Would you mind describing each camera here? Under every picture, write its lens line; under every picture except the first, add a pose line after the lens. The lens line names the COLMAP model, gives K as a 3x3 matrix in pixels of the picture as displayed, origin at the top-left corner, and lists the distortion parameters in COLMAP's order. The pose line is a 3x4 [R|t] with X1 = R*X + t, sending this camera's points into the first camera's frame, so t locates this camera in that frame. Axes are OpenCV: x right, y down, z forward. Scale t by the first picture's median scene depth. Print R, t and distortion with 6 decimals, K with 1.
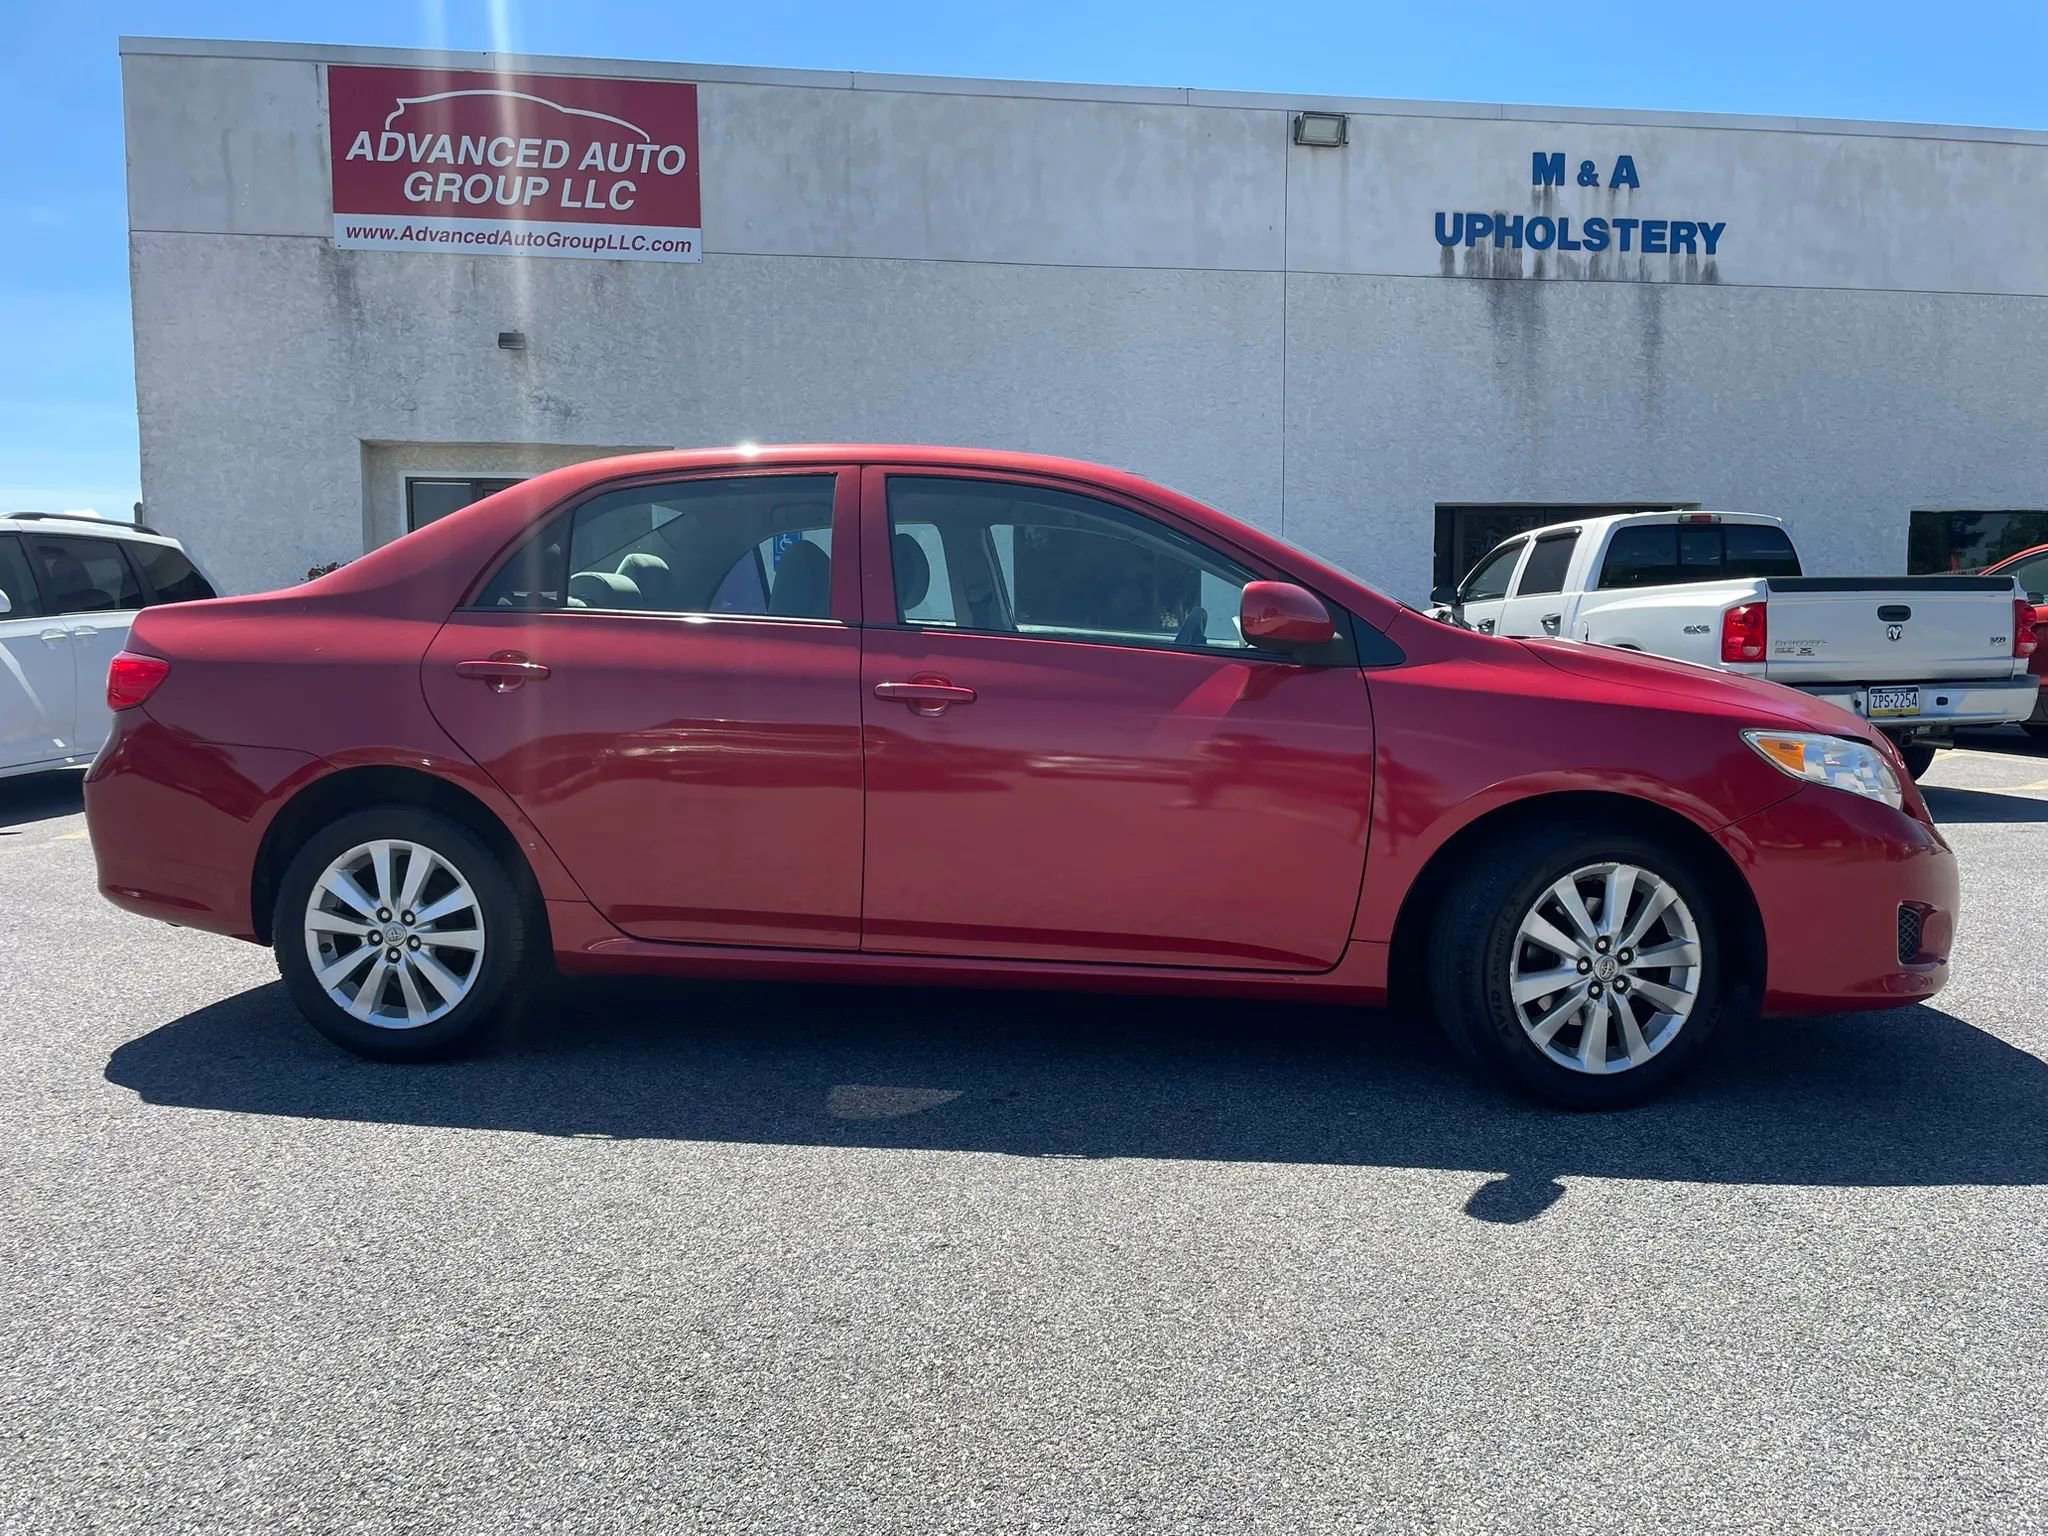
lens RADIAL K [[1544.5, 0, 1048.7], [0, 1544.5, 780.5], [0, 0, 1]] dist [0.081365, -0.107261]
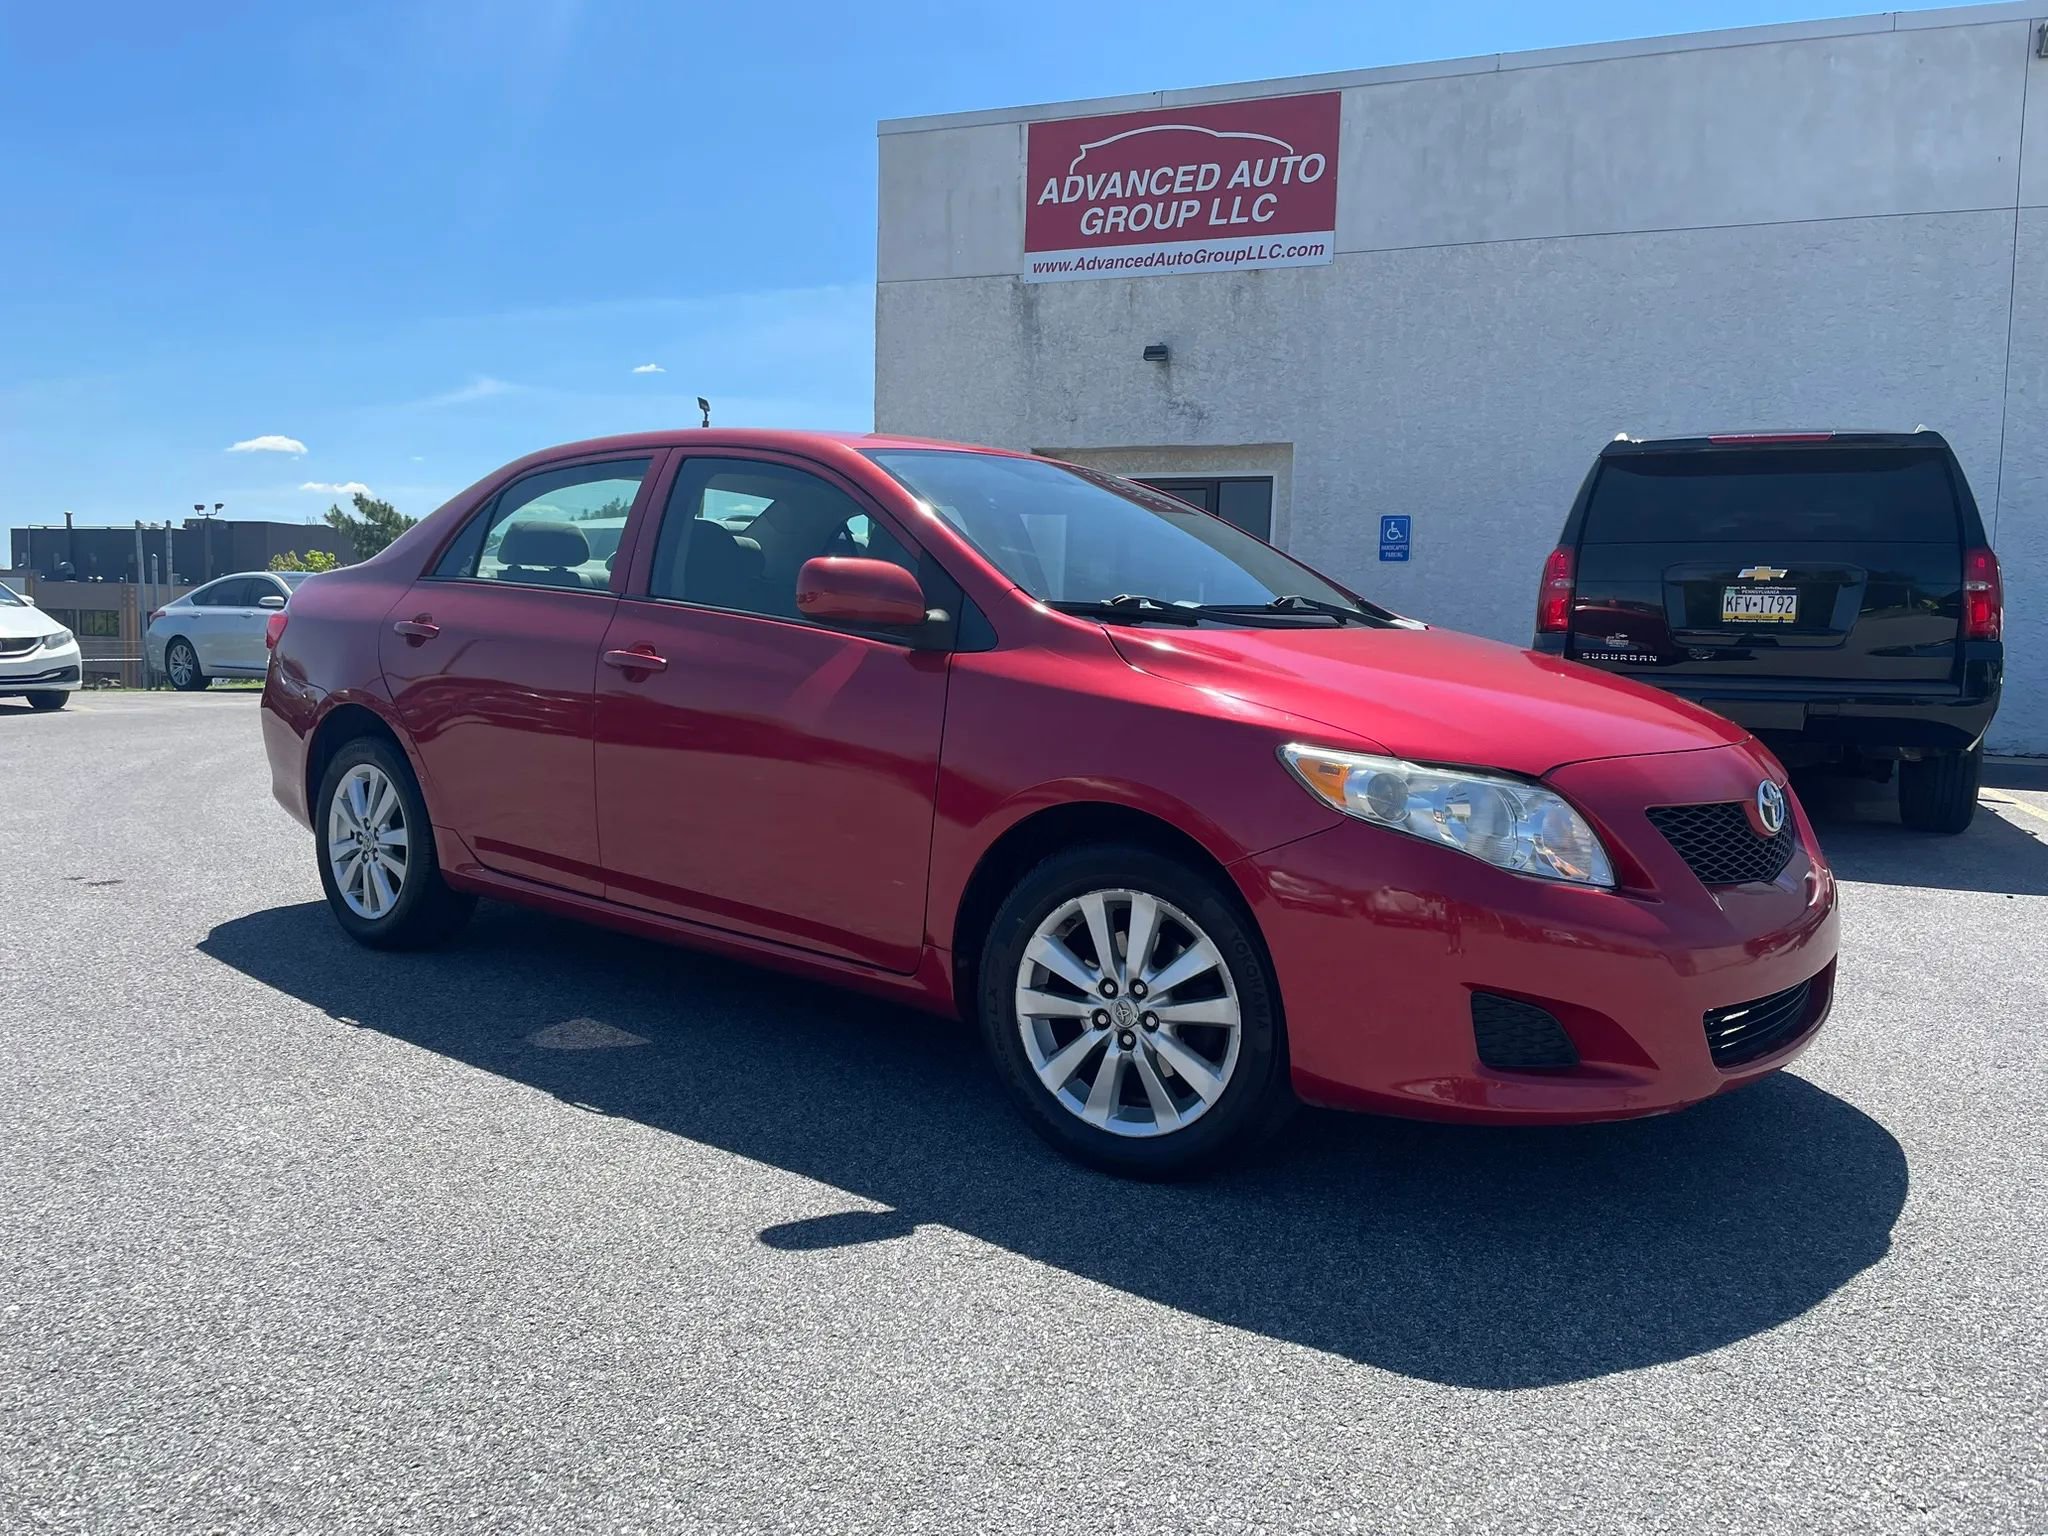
lens RADIAL K [[1544.5, 0, 1029.1], [0, 1544.5, 756.8], [0, 0, 1]] dist [0.081365, -0.107261]
pose [[0.862267, 0.069501, -0.501662, 0.147894], [-0.074691, 0.997159, 0.009767, -0.001316], [0.500915, 0.029048, 0.865009, 0.016192]]
